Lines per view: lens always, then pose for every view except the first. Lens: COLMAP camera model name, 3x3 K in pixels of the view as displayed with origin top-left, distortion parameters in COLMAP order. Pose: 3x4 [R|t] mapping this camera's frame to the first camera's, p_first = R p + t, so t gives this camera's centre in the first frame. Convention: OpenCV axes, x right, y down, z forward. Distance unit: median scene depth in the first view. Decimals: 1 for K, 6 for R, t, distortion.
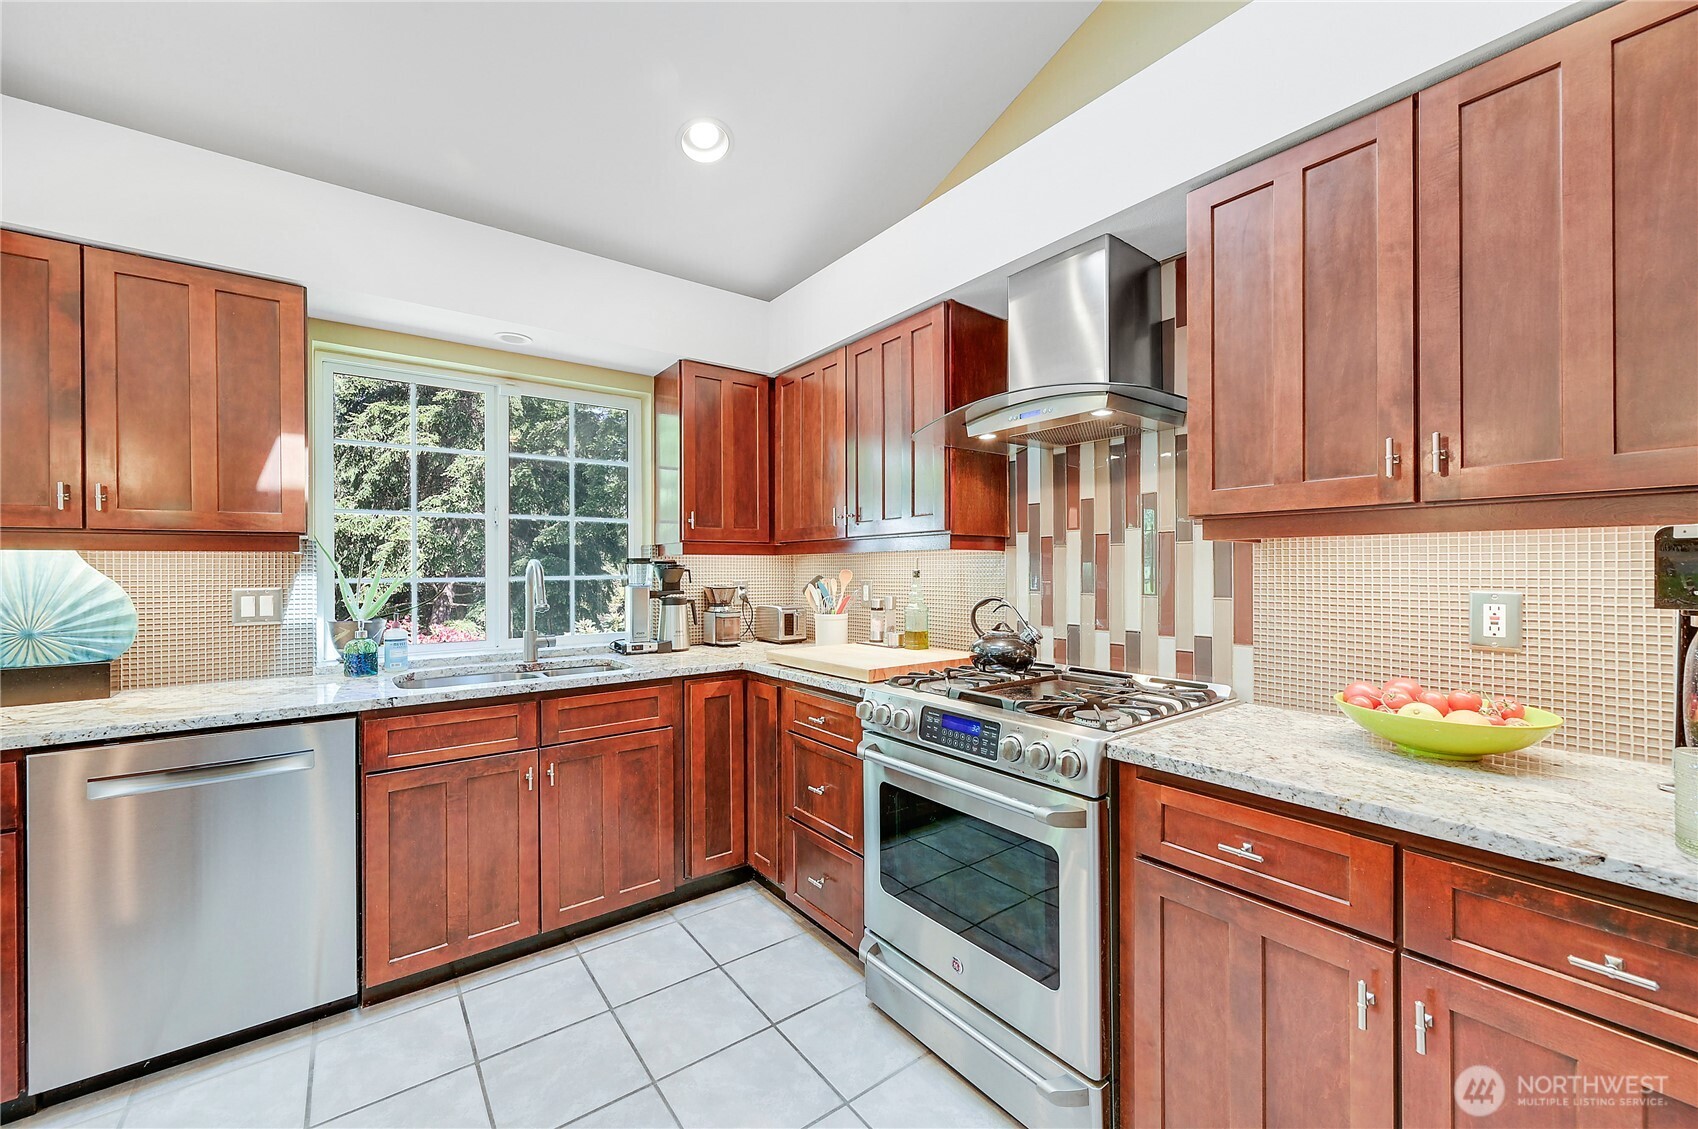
lens RADIAL K [[671.6, 0, 852.1], [0, 671.6, 567.1], [0, 0, 1]] dist [0.001028, -0.000729]
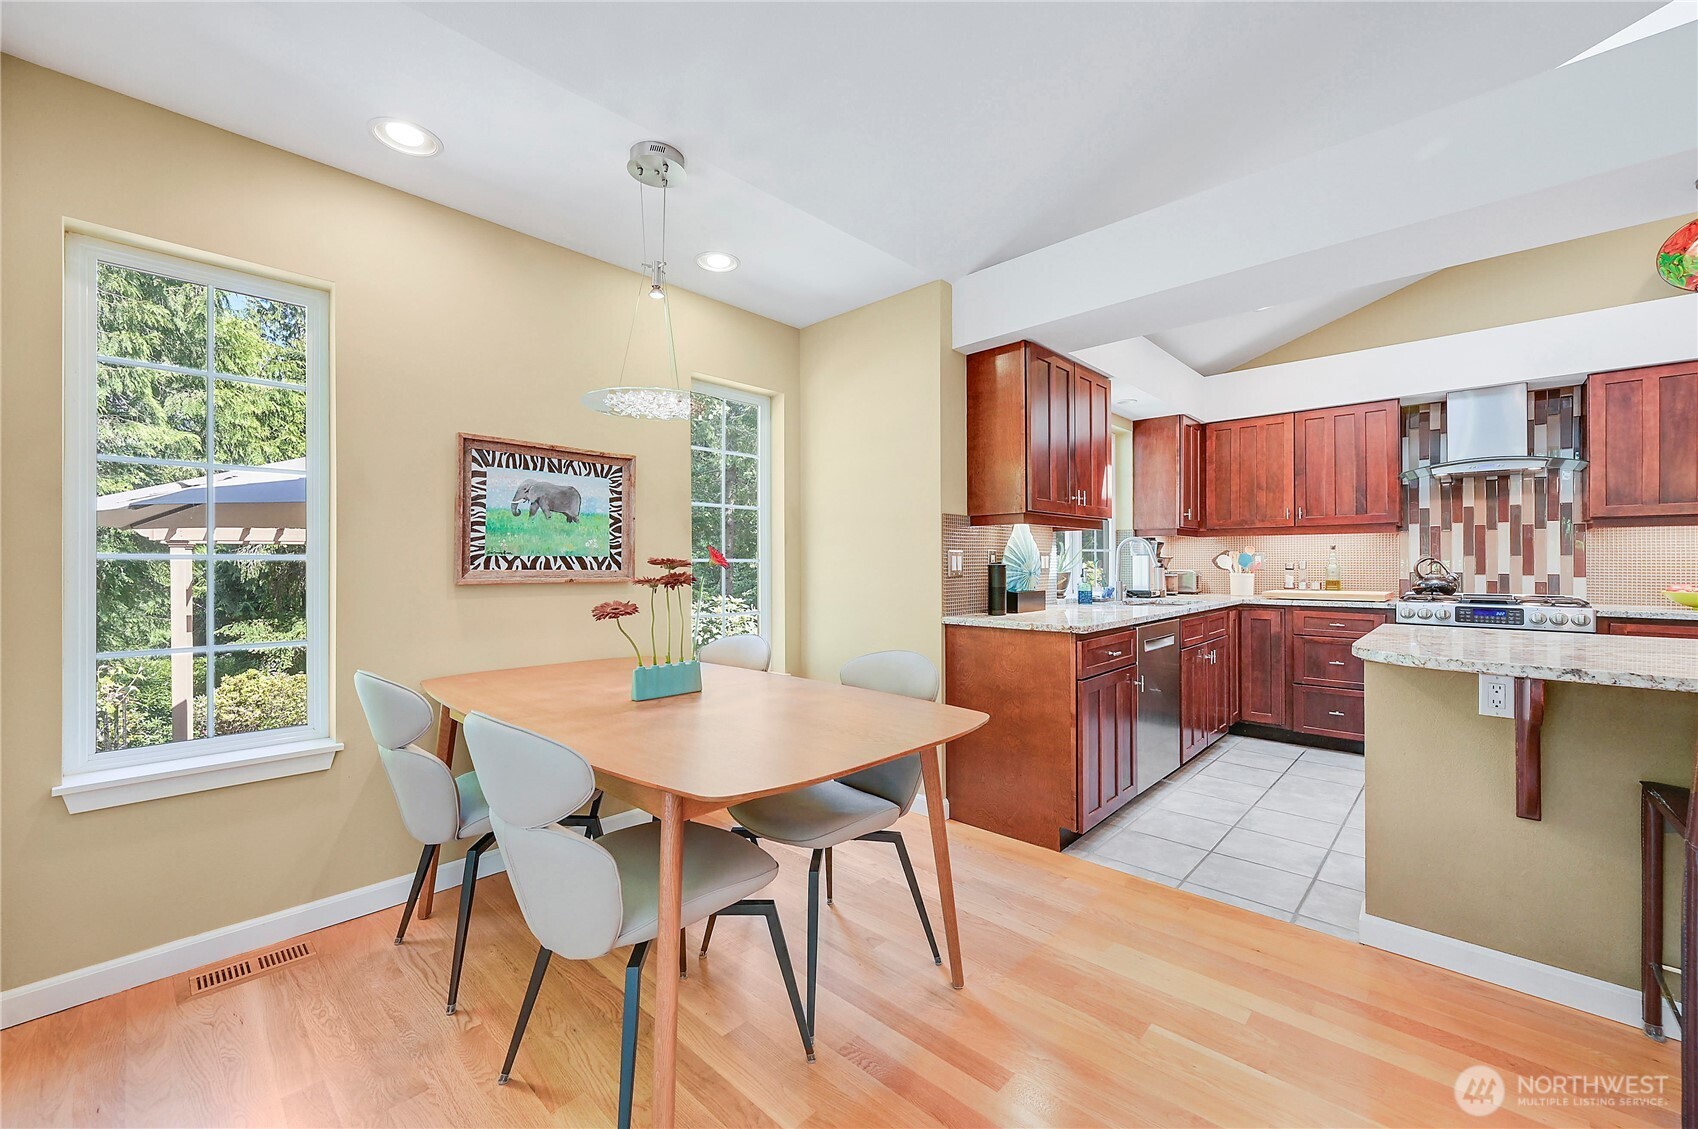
lens RADIAL K [[671.6, 0, 842.8], [0, 671.6, 560.2], [0, 0, 1]] dist [0.001028, -0.000729]
pose [[0.986406, 0.003318, 0.164292, -1.930316], [-0.003324, 0.999994, -0.000234, 0.064235], [-0.164291, -0.000315, 0.986412, -0.676738]]
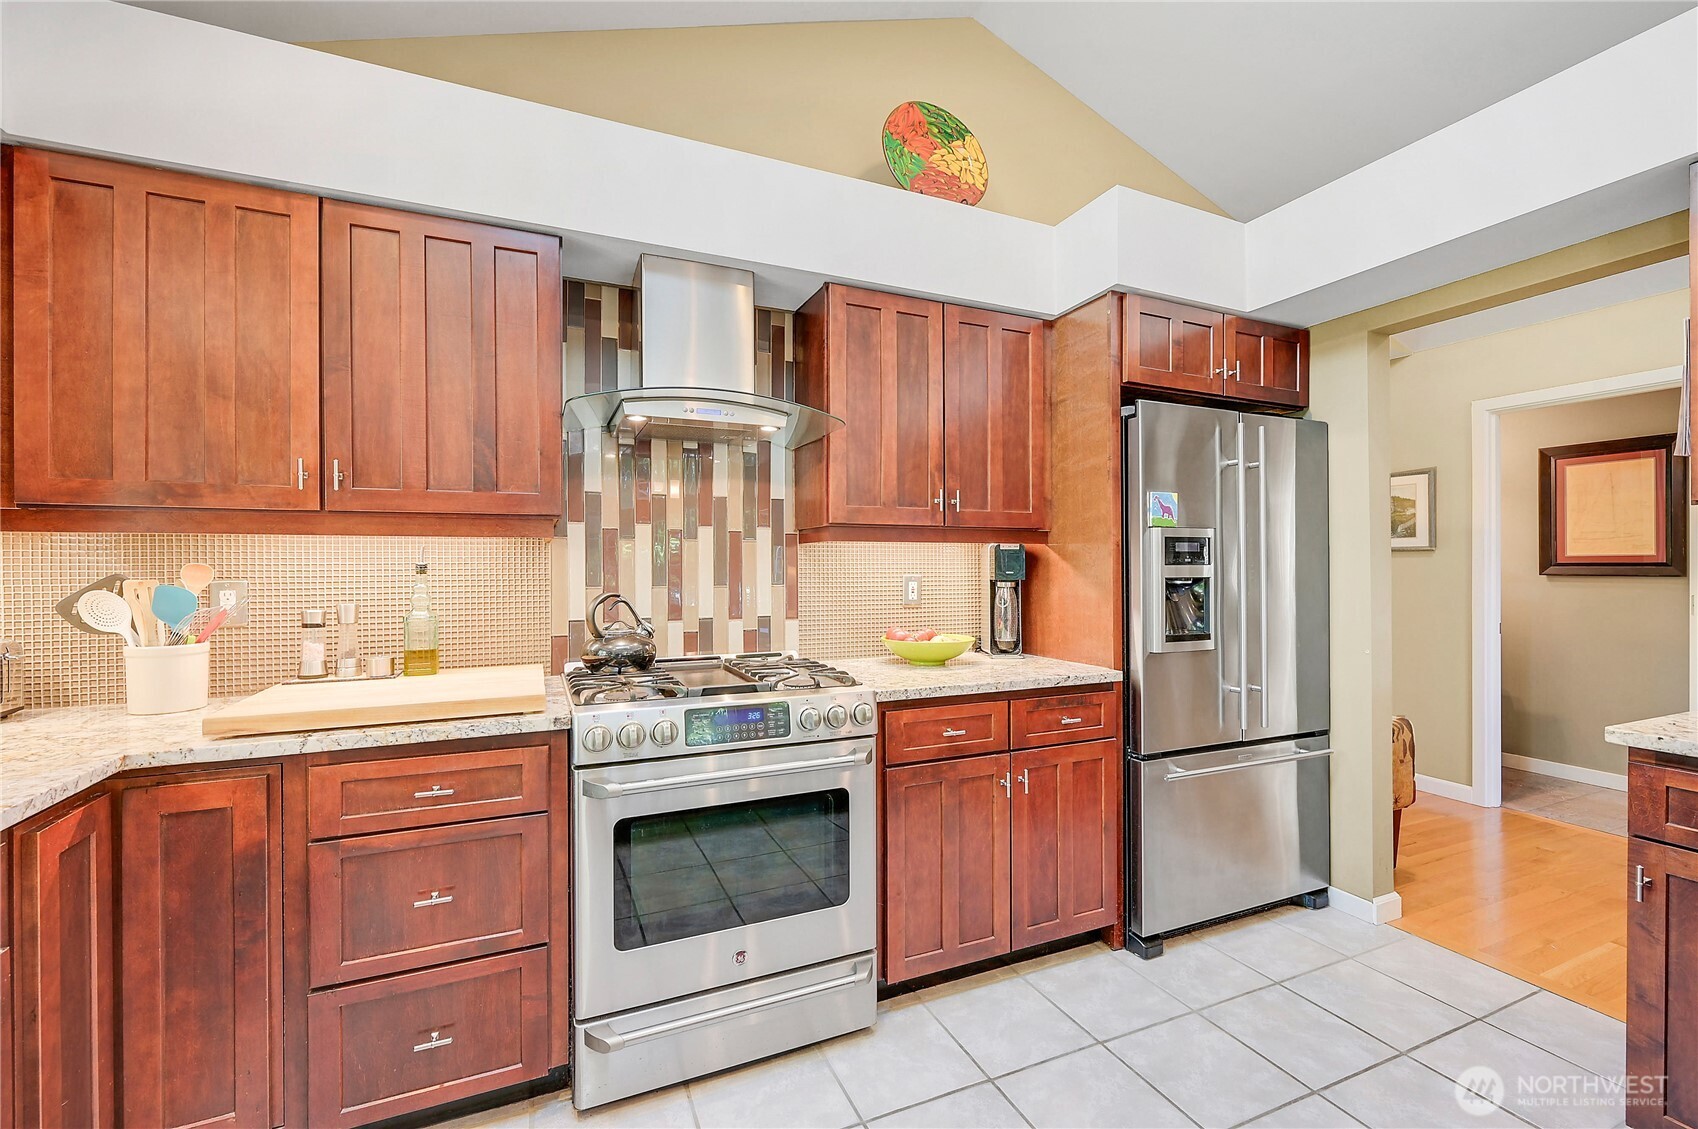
lens RADIAL K [[716.0, 0, 844.5], [0, 716.0, 566.0], [0, 0, 1]] dist [-0.002970, -0.000277]
pose [[0.232662, 0.003178, 0.972552, -0.723331], [-0.000151, 0.999995, -0.003231, 0.012398], [-0.972558, 0.000605, 0.232661, 0.516872]]
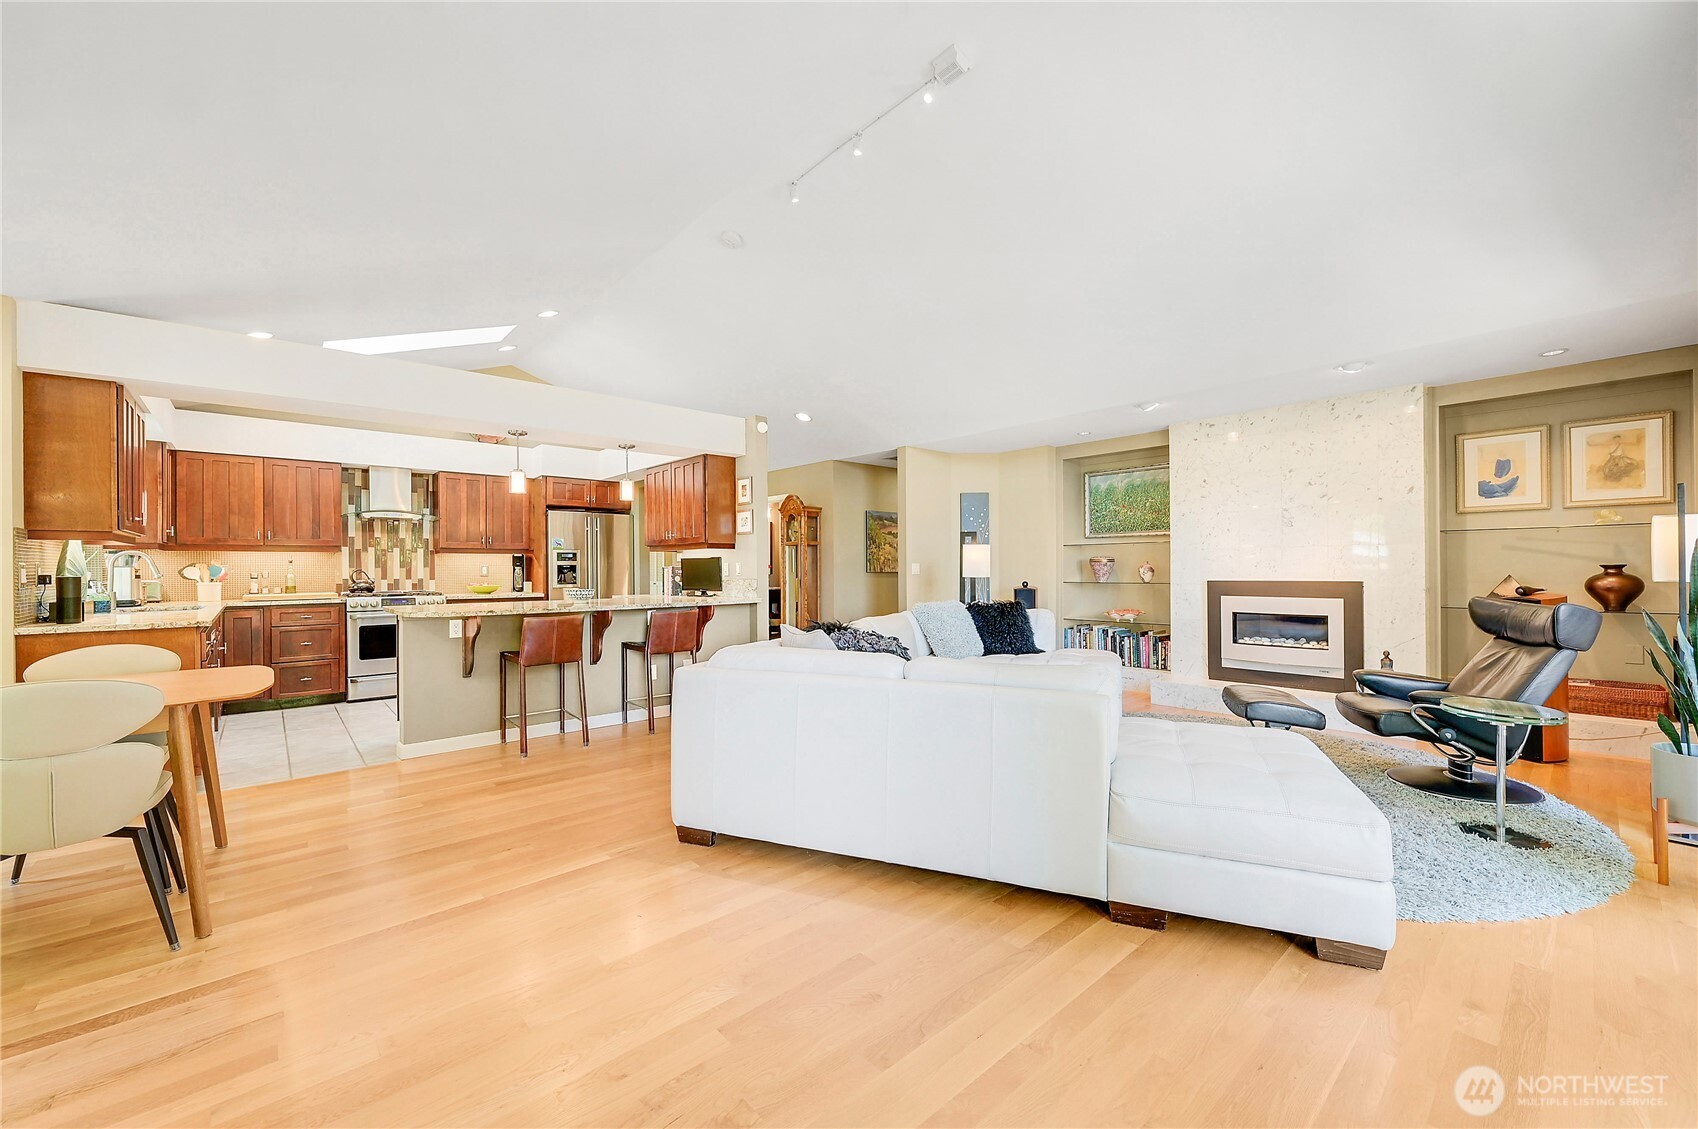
lens RADIAL K [[671.6, 0, 852.0], [0, 671.6, 567.8], [0, 0, 1]] dist [0.001028, -0.000729]
pose [[-0.078021, 0.004137, 0.996943, -3.222665], [0.002857, 0.999988, -0.003926, 0.062319], [-0.996948, 0.002542, -0.078032, -1.040936]]
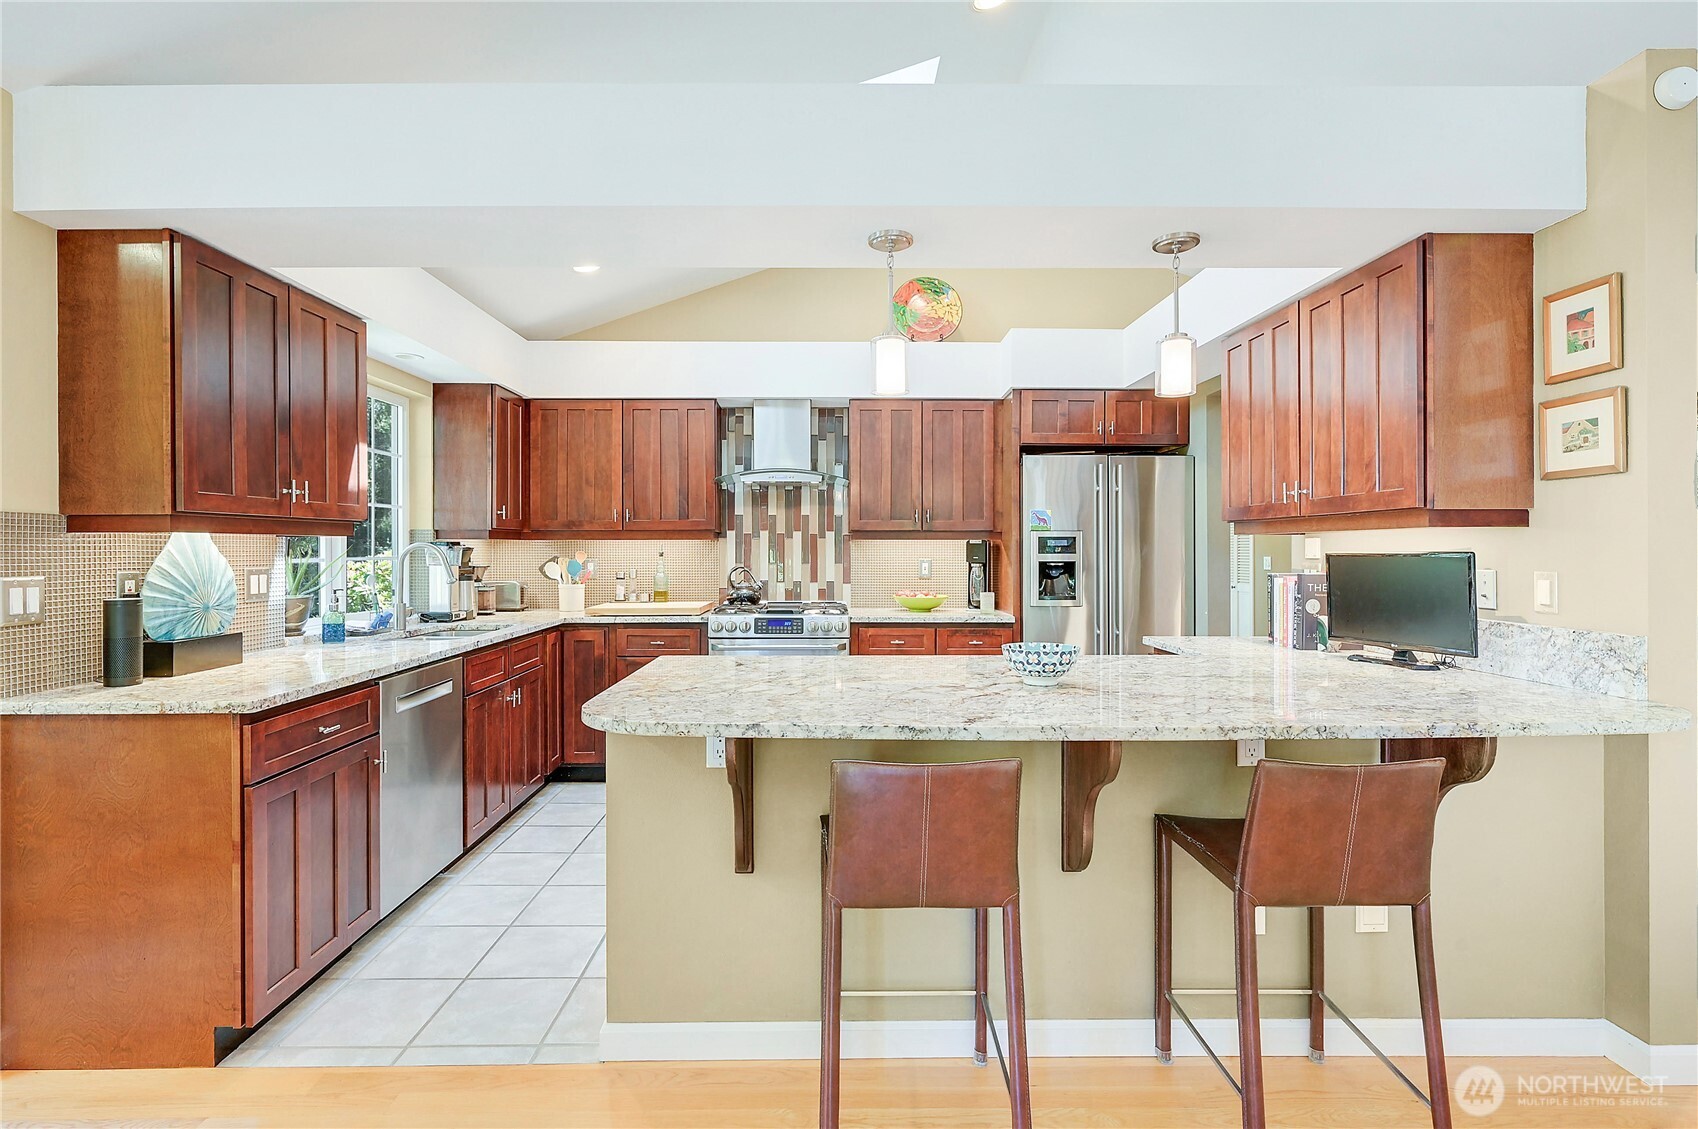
lens RADIAL K [[833.6, 0, 834.1], [0, 833.6, 551.0], [0, 0, 1]] dist [0.002653, -0.001318]
pose [[0.599877, 0.001288, 0.800091, -1.634968], [-0.003655, 0.999993, 0.001131, -0.001251], [-0.800084, -0.003603, 0.599877, -0.657592]]
